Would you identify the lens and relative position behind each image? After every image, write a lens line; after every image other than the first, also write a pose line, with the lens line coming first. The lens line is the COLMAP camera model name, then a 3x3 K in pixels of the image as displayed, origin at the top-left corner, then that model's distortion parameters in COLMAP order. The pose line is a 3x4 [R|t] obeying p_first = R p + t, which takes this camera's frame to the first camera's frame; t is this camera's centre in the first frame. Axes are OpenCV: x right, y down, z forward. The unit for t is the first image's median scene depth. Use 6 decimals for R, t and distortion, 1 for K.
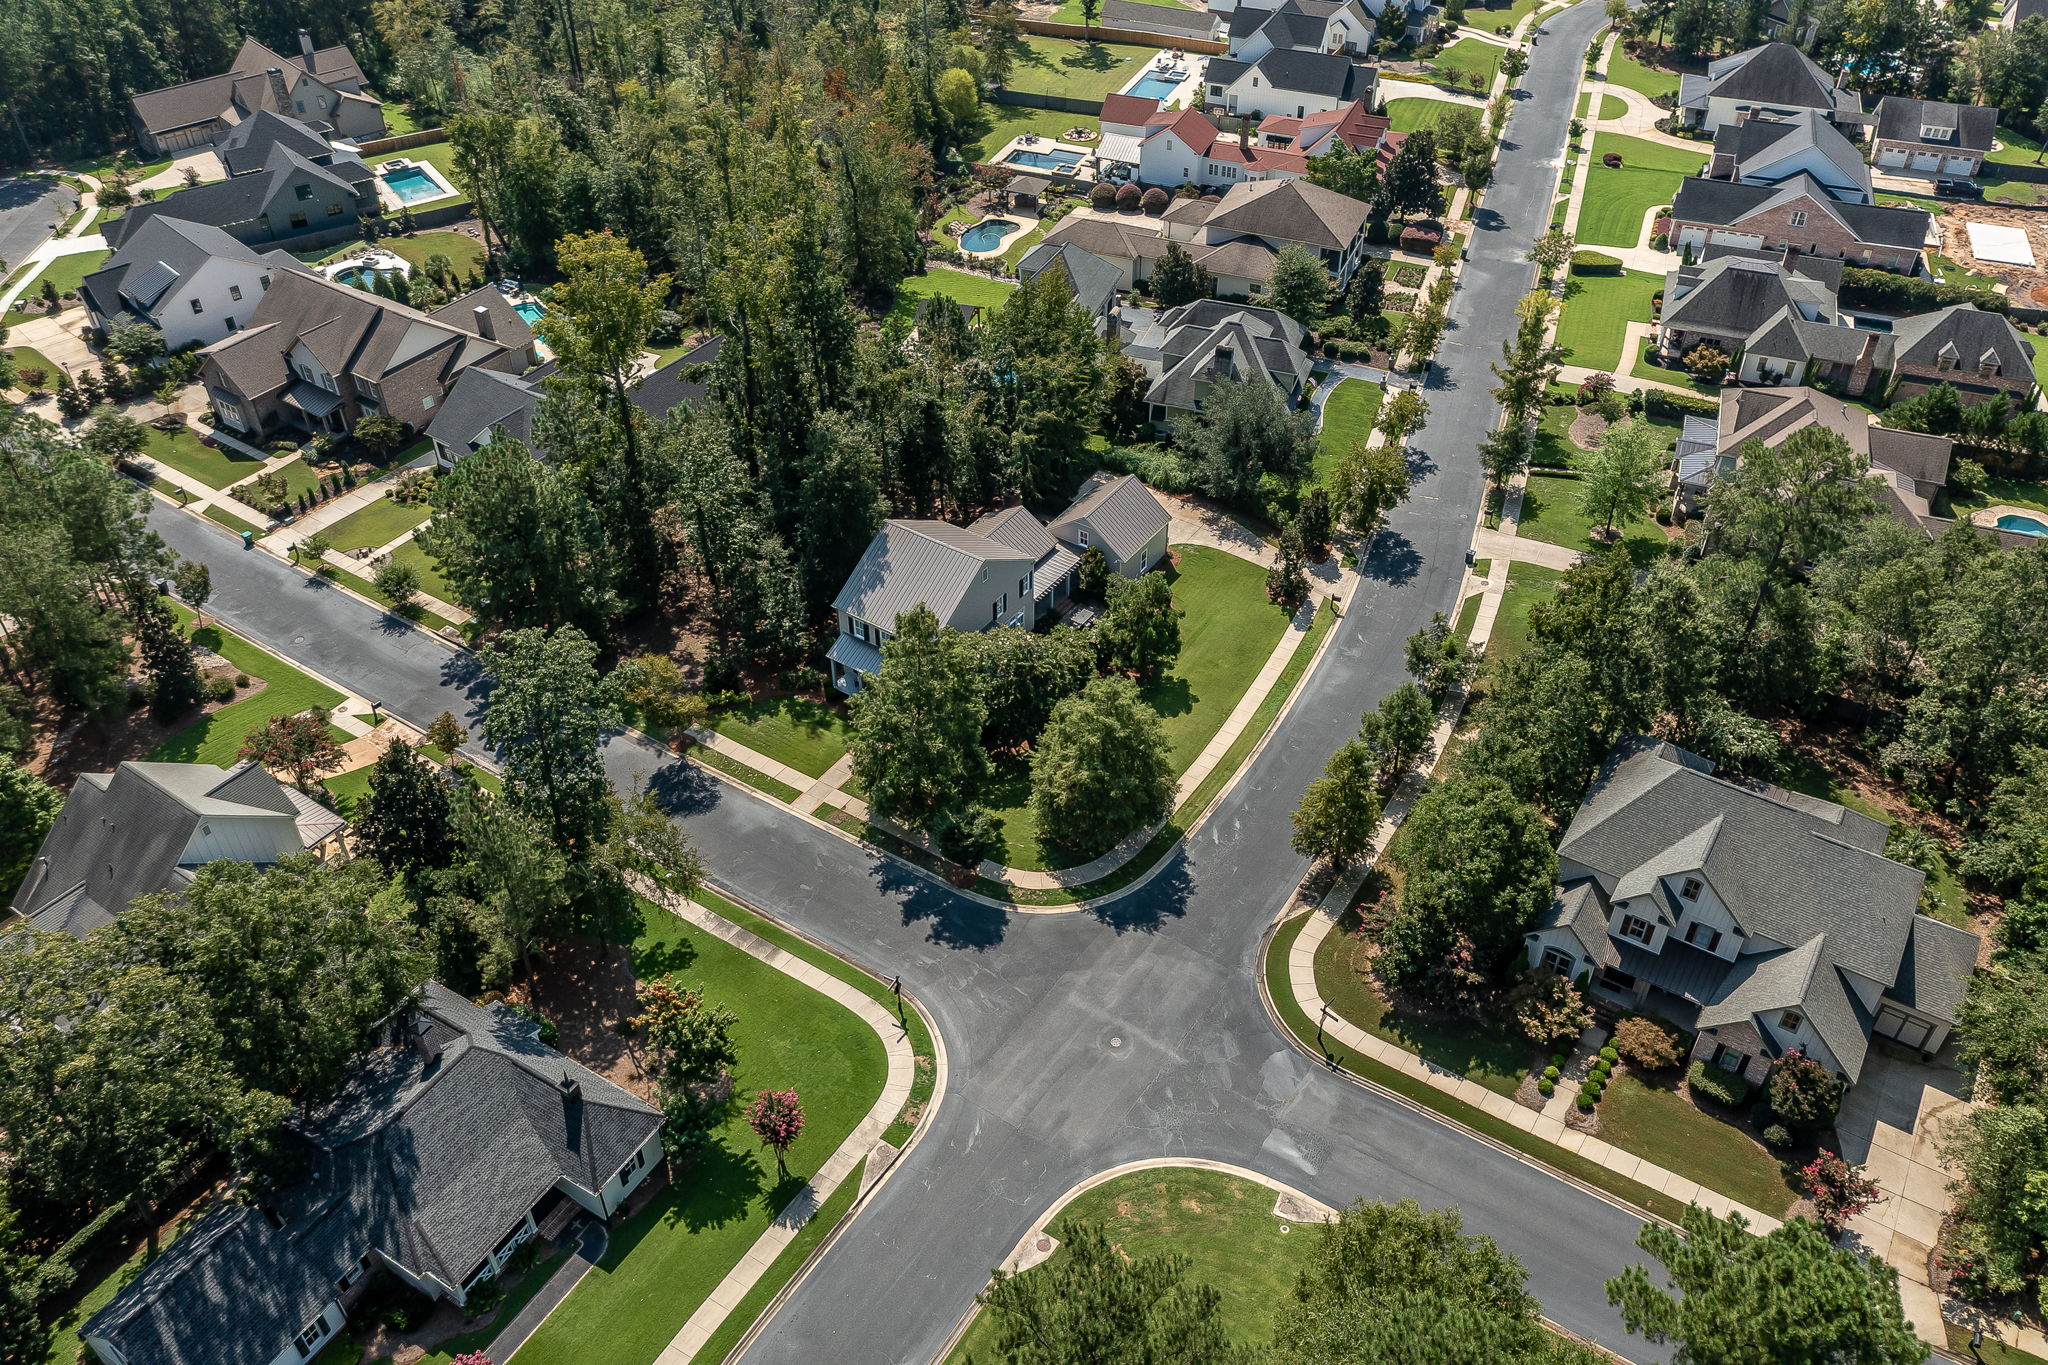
lens RADIAL K [[1609.6, 0, 1025.6], [0, 1609.6, 682.6], [0, 0, 1]] dist [-0.012345, 0.006827]
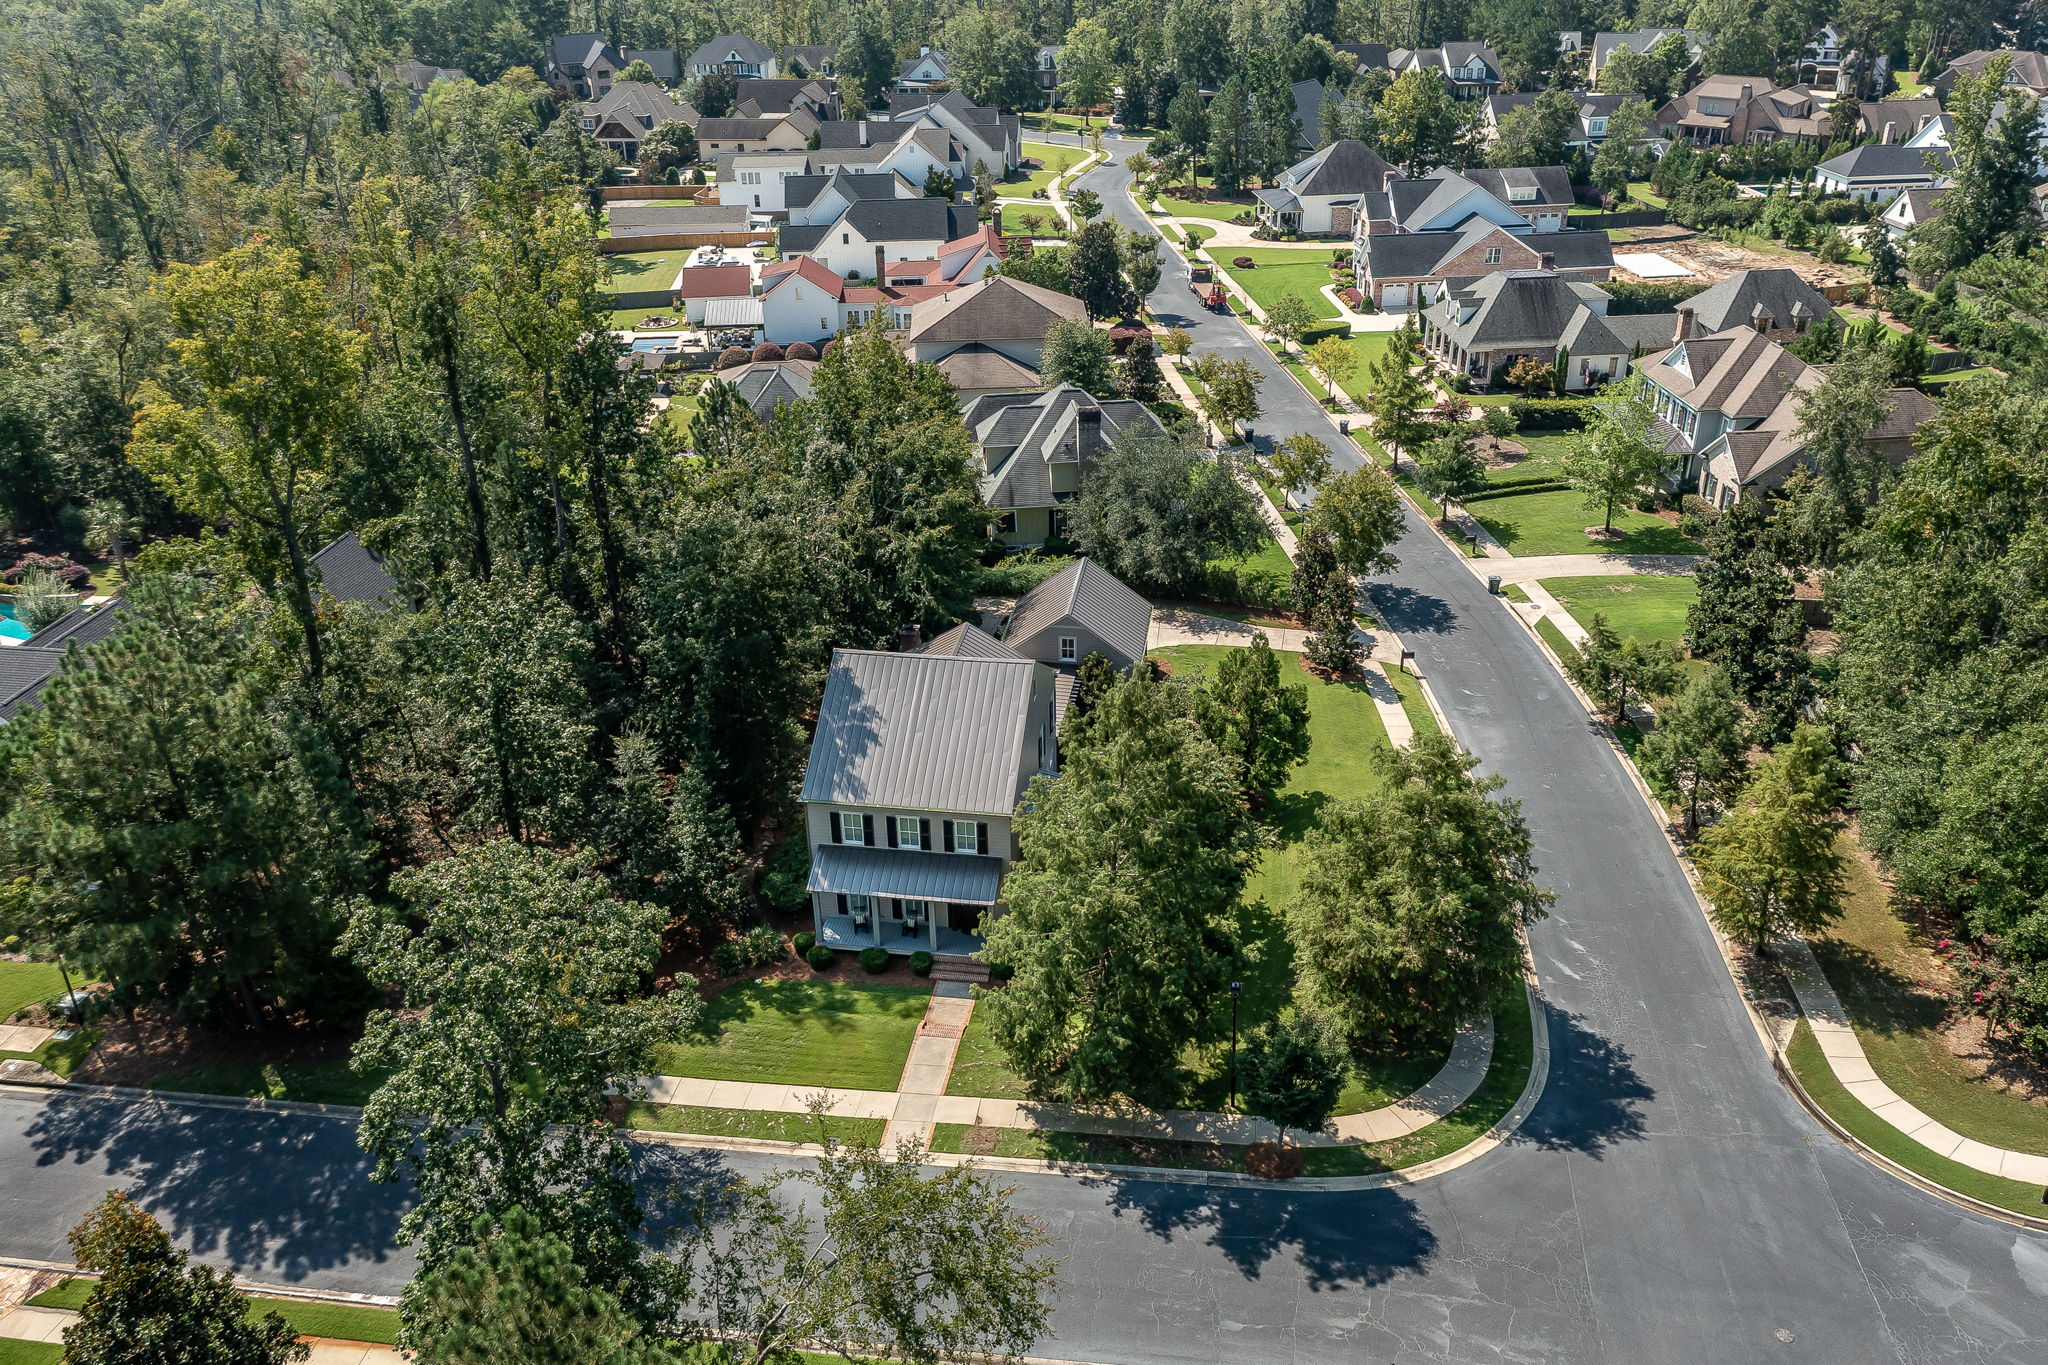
lens RADIAL K [[1609.6, 0, 1026.5], [0, 1609.6, 680.4], [0, 0, 1]] dist [-0.012345, 0.006827]
pose [[0.903147, -0.209845, 0.374553, -0.237112], [0.286046, 0.944683, -0.160471, 0.025690], [-0.320160, 0.252068, 0.913214, 0.406510]]
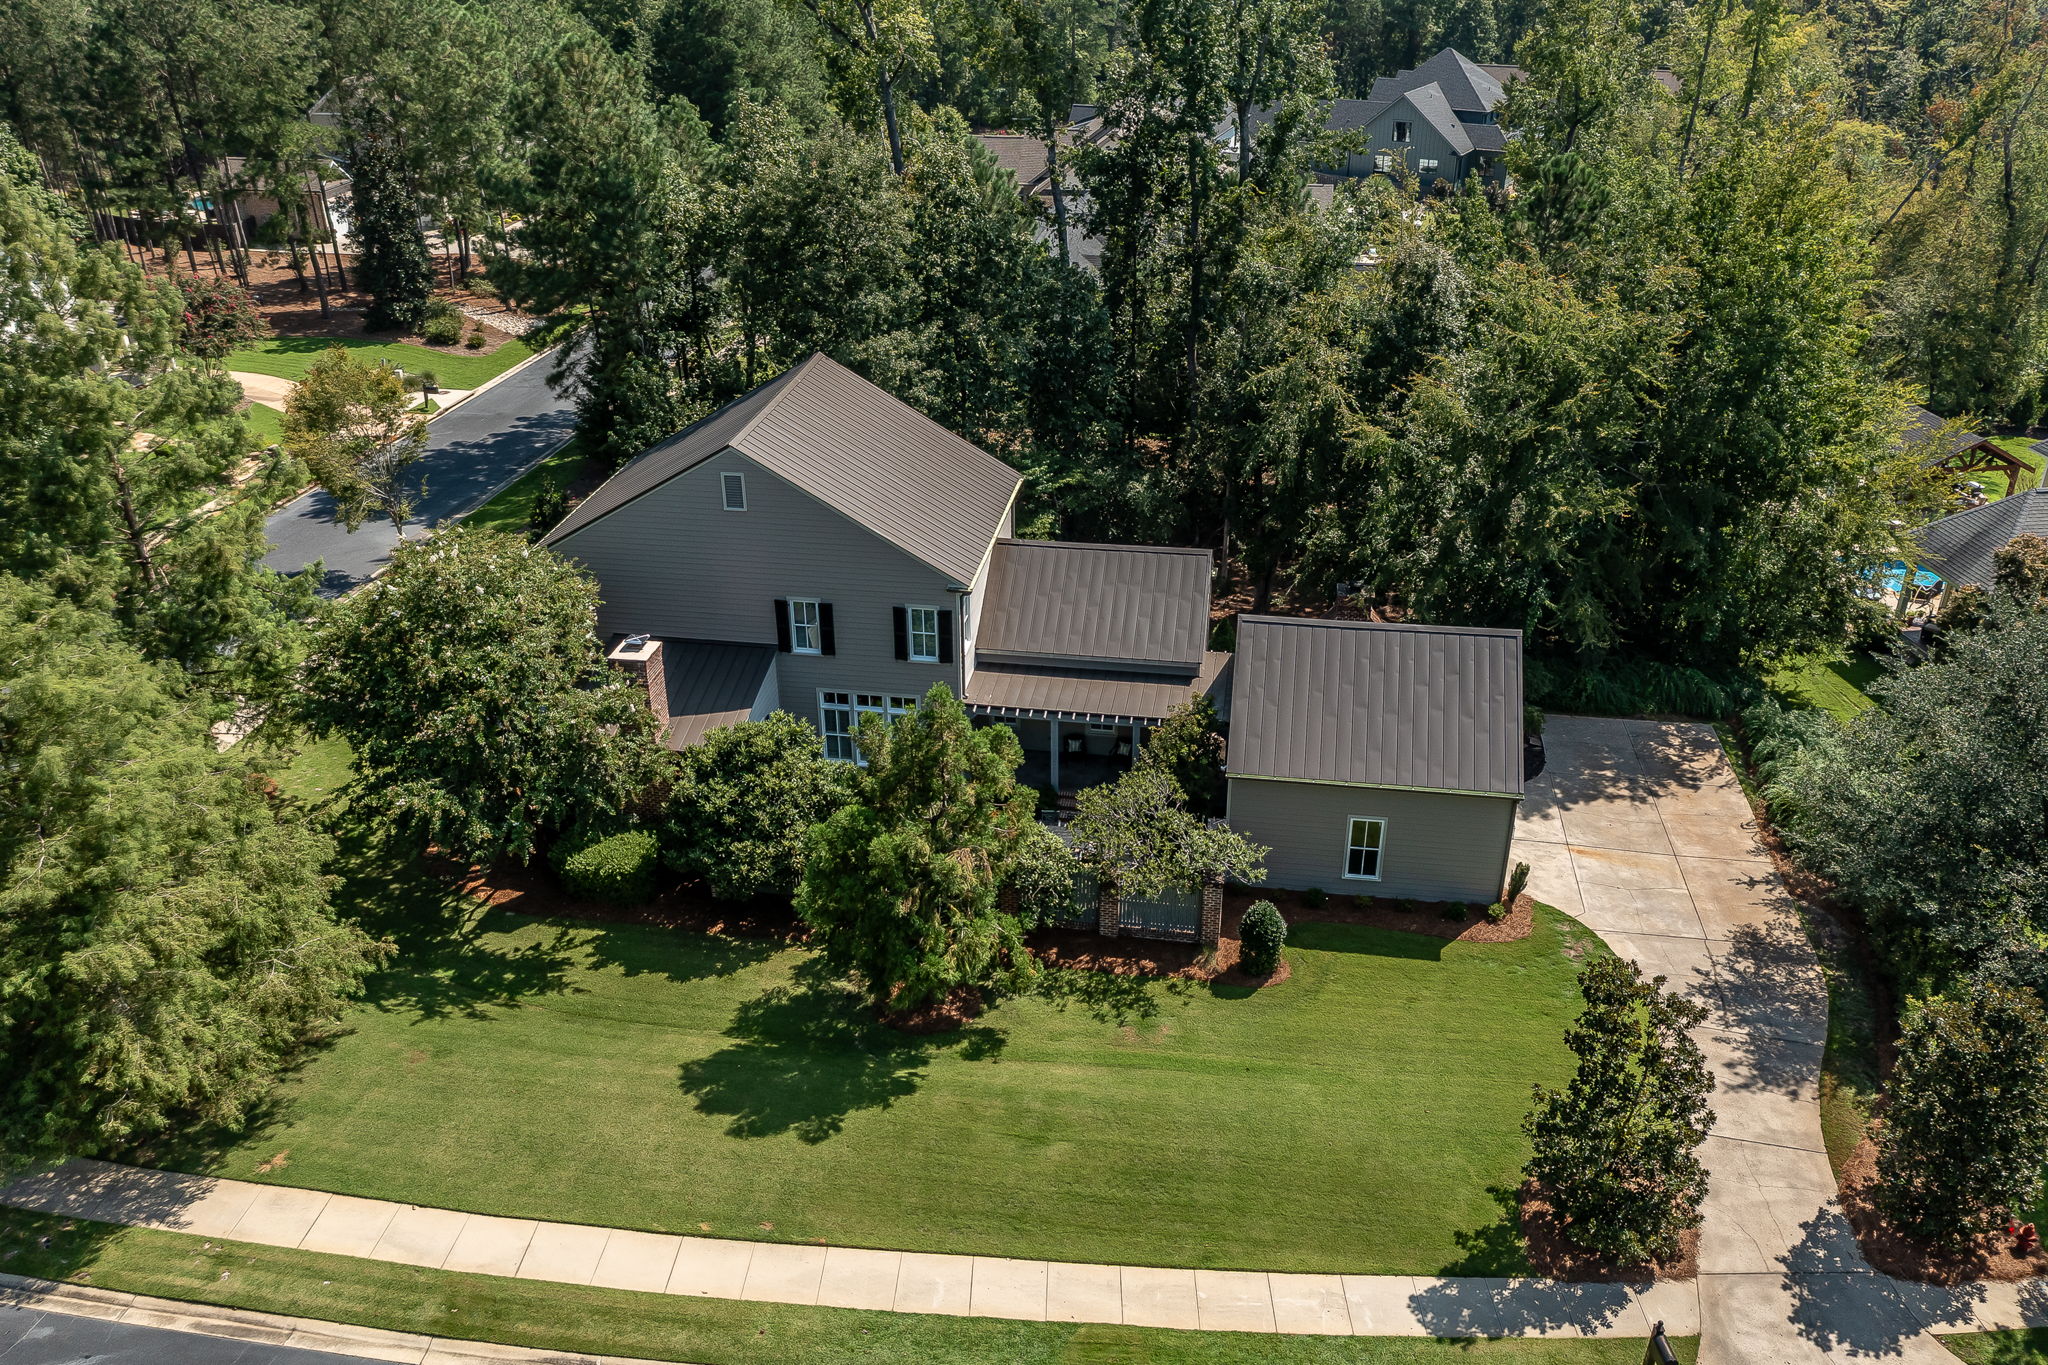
lens RADIAL K [[1609.6, 0, 1026.5], [0, 1609.6, 689.6], [0, 0, 1]] dist [-0.012345, 0.006827]
pose [[0.432326, 0.424112, -0.795753, 0.300052], [-0.581746, 0.805452, 0.113223, -0.102384], [0.688960, 0.413977, 0.594943, 0.775850]]
